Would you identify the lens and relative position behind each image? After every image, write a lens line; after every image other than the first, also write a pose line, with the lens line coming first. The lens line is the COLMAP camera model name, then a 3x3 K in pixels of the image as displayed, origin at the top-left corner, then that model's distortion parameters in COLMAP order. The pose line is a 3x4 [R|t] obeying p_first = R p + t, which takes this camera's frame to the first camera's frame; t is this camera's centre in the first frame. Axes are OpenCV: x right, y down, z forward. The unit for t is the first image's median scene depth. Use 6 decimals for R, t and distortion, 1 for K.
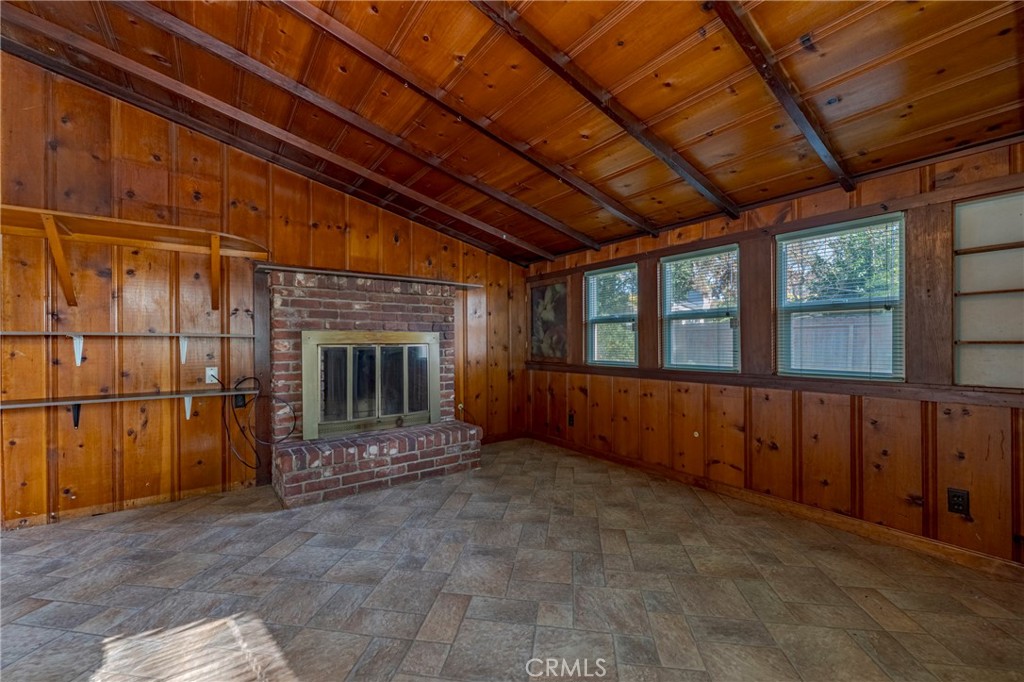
lens RADIAL K [[410.3, 0, 513.8], [0, 410.3, 335.9], [0, 0, 1]] dist [-0.000903, 0.000101]
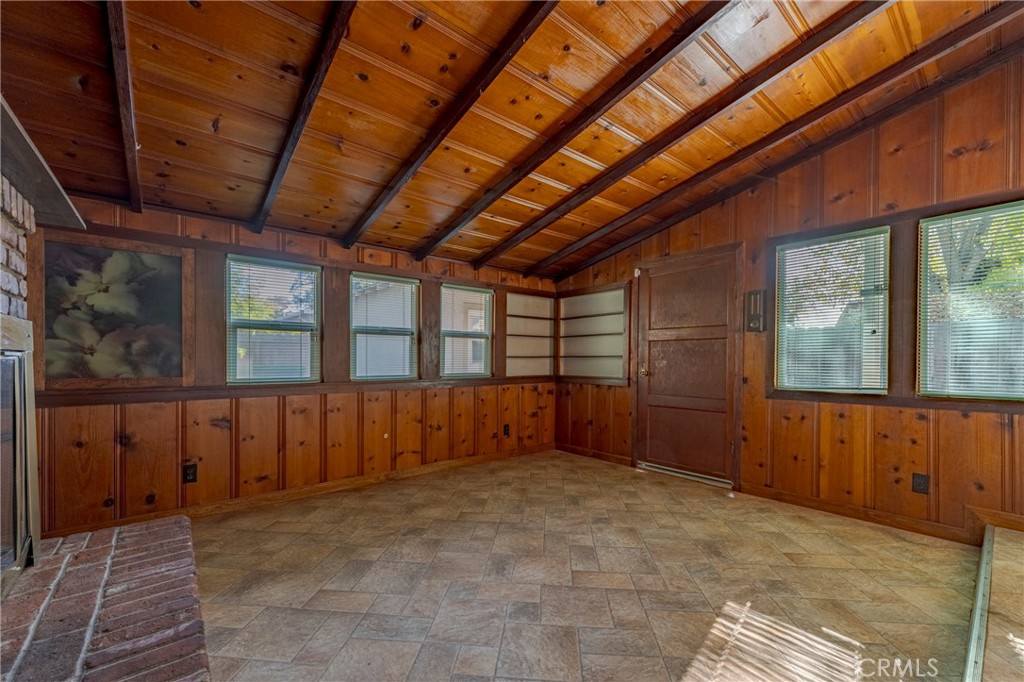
lens RADIAL K [[418.8, 0, 513.2], [0, 418.8, 353.5], [0, 0, 1]] dist [-0.001270, -0.000034]
pose [[-0.066712, 0.014260, 0.997670, -0.864312], [-0.020932, 0.999658, -0.015688, 0.024754], [-0.997553, -0.021929, -0.066391, 0.843523]]
